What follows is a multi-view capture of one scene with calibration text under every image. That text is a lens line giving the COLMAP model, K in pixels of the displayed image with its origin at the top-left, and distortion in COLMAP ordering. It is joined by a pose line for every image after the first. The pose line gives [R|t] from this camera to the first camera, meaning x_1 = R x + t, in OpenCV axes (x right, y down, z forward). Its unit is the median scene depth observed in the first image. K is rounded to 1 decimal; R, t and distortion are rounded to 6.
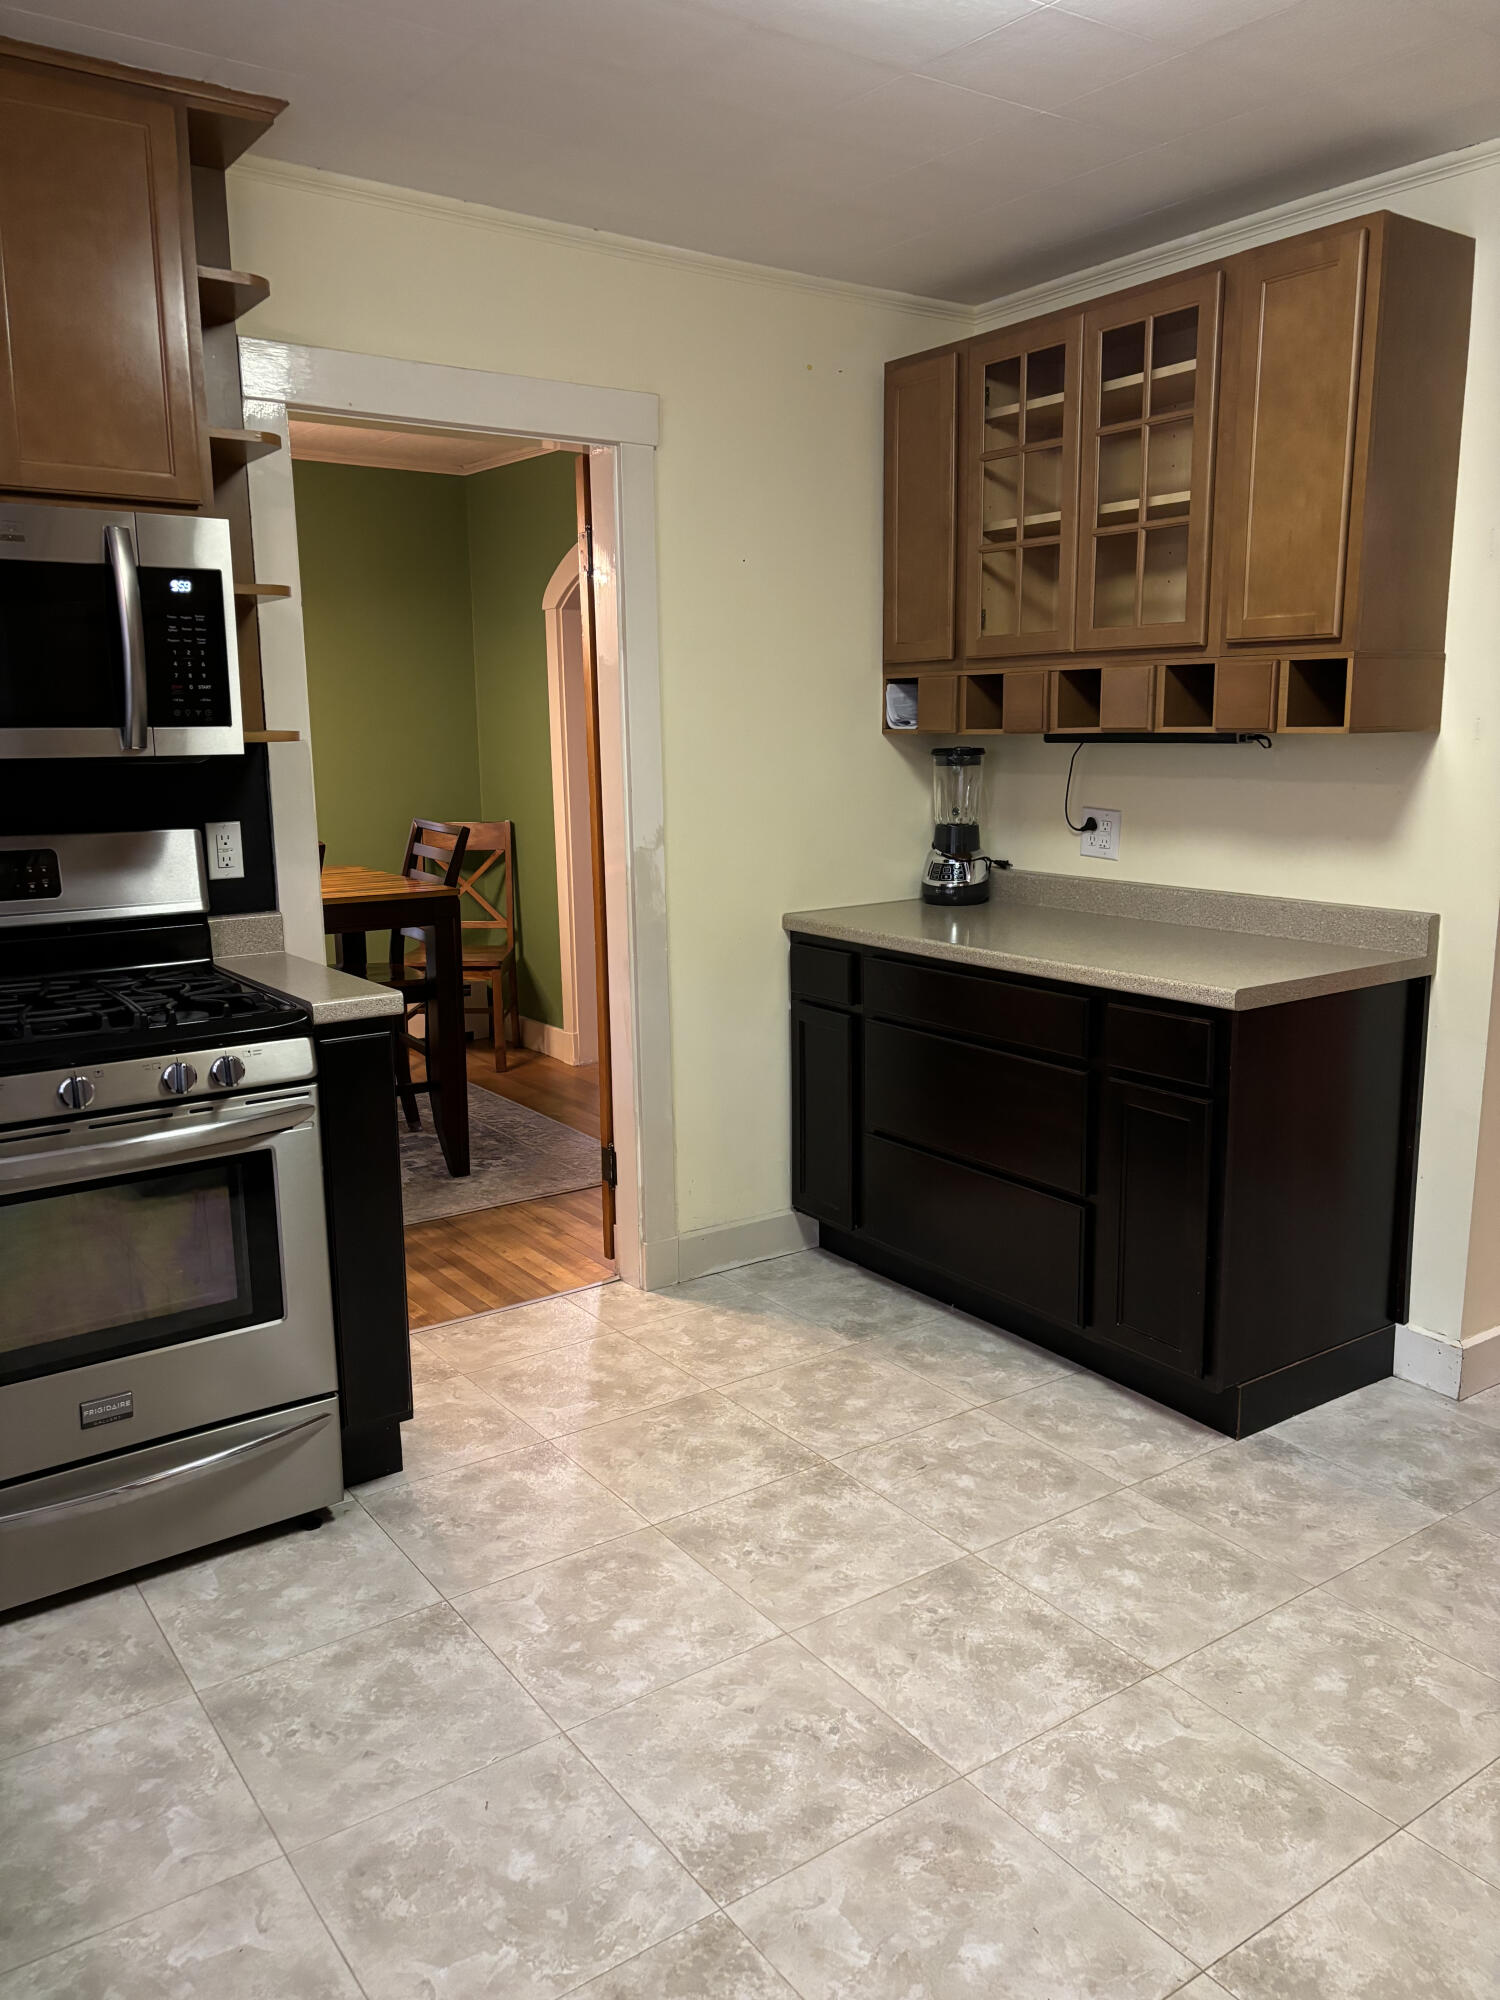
lens RADIAL K [[1500.4, 0, 753.0], [0, 1500.4, 1000.0], [0, 0, 1]] dist [0.036947, -0.044566]
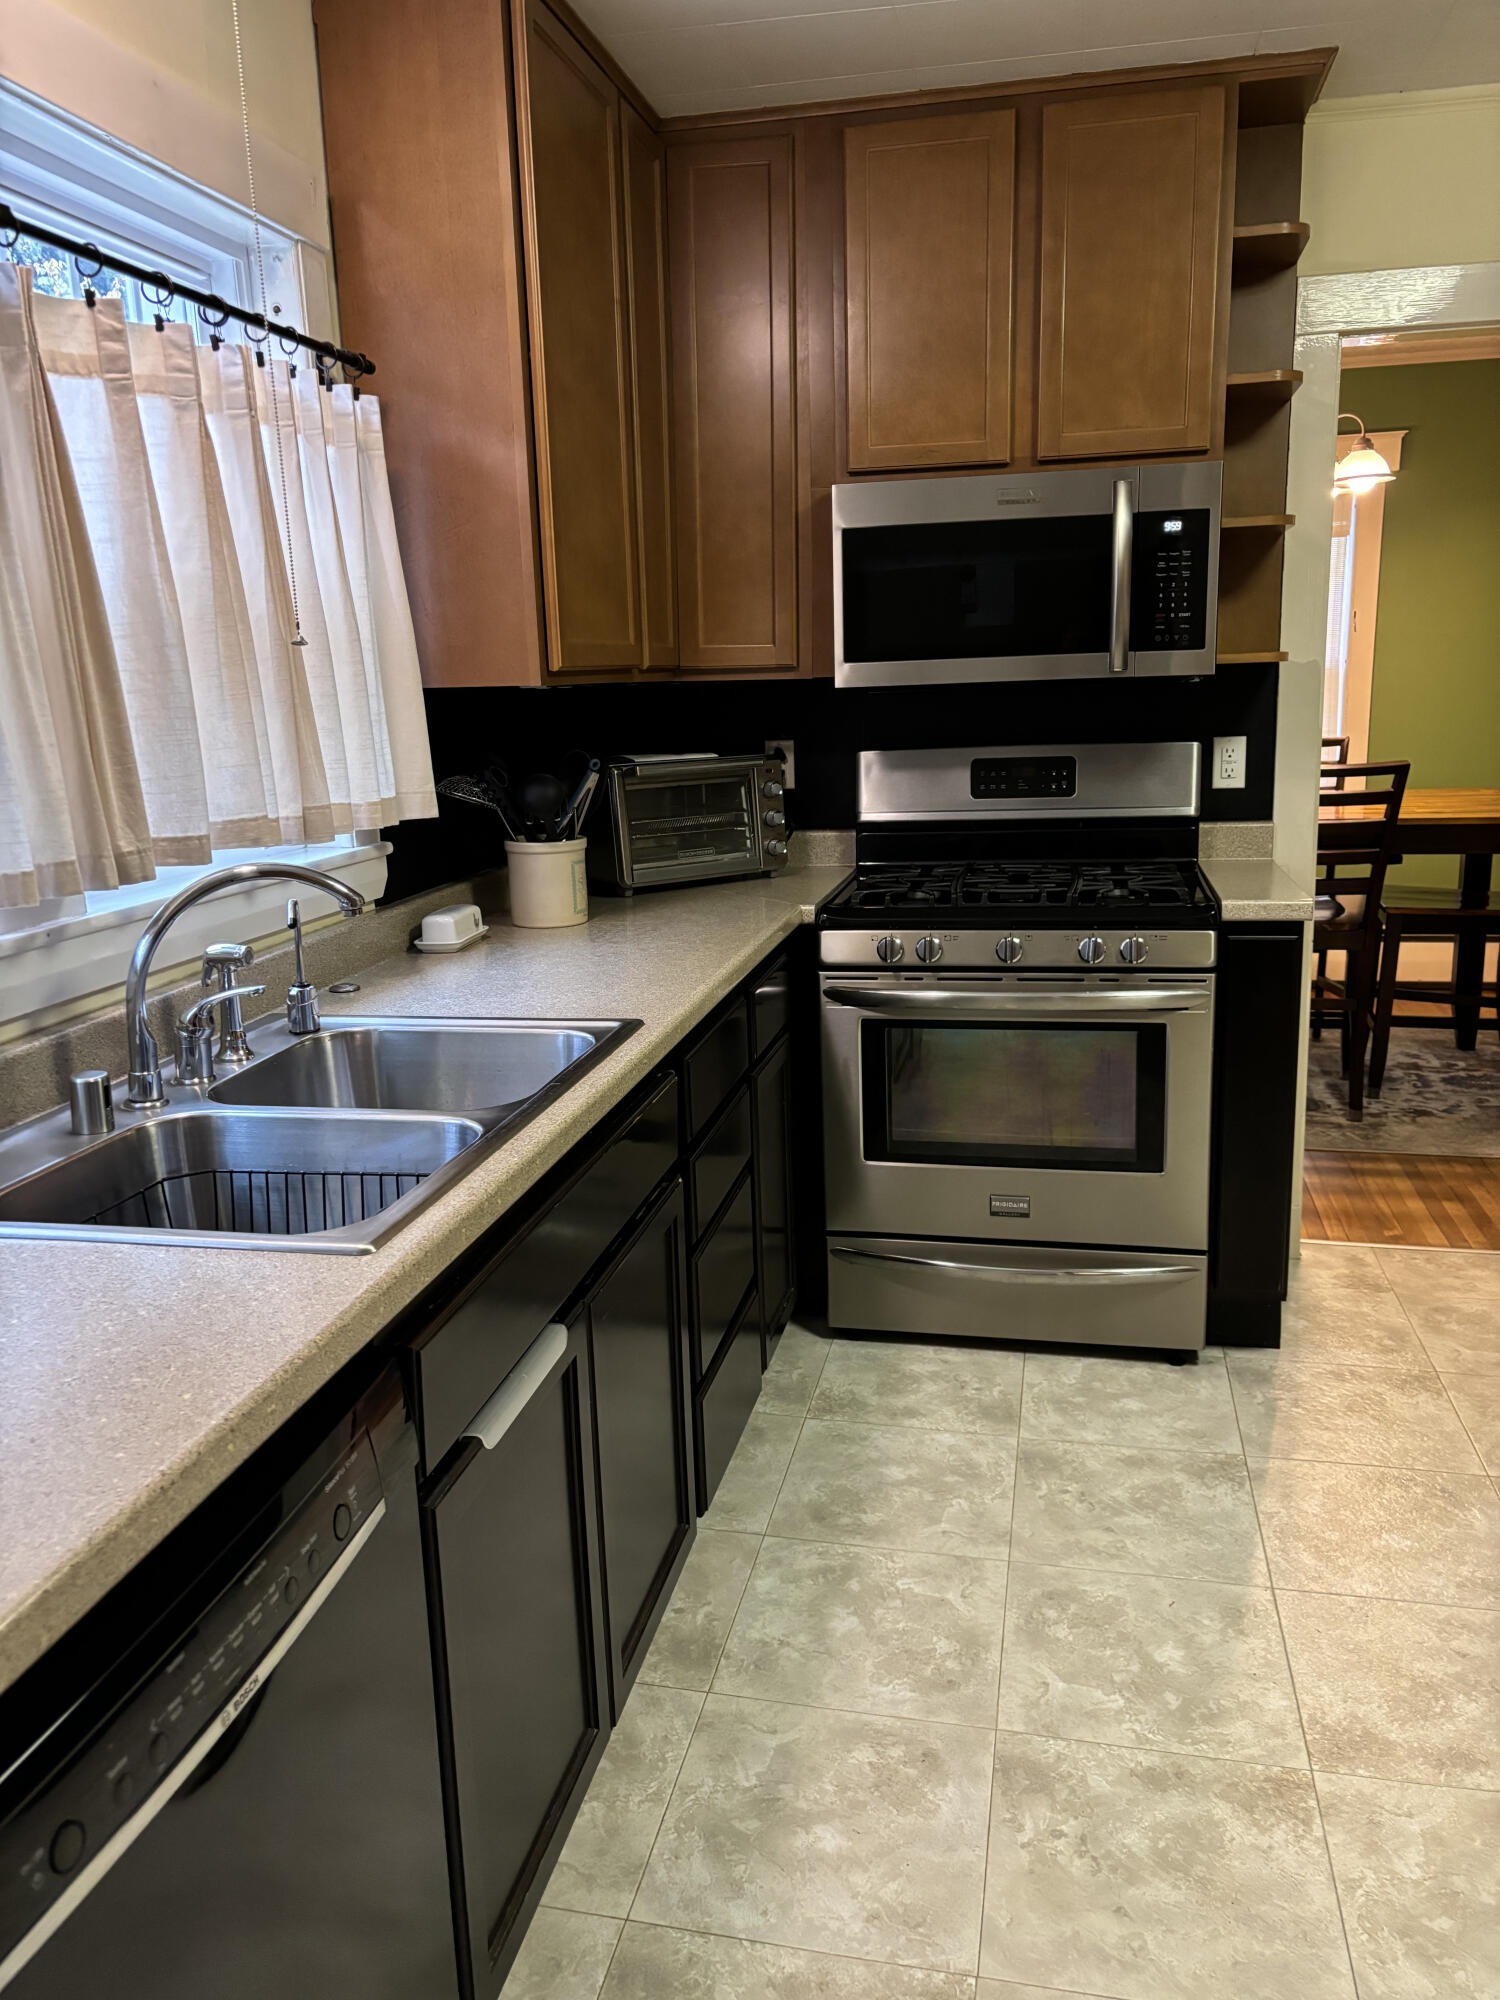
lens RADIAL K [[1500.4, 0, 739.7], [0, 1500.4, 1013.0], [0, 0, 1]] dist [0.036947, -0.044566]
pose [[0.676347, 0.155223, -0.720042, 0.291871], [-0.111453, 0.987855, 0.108267, 0.002999], [0.728103, 0.007025, 0.685432, -0.019990]]
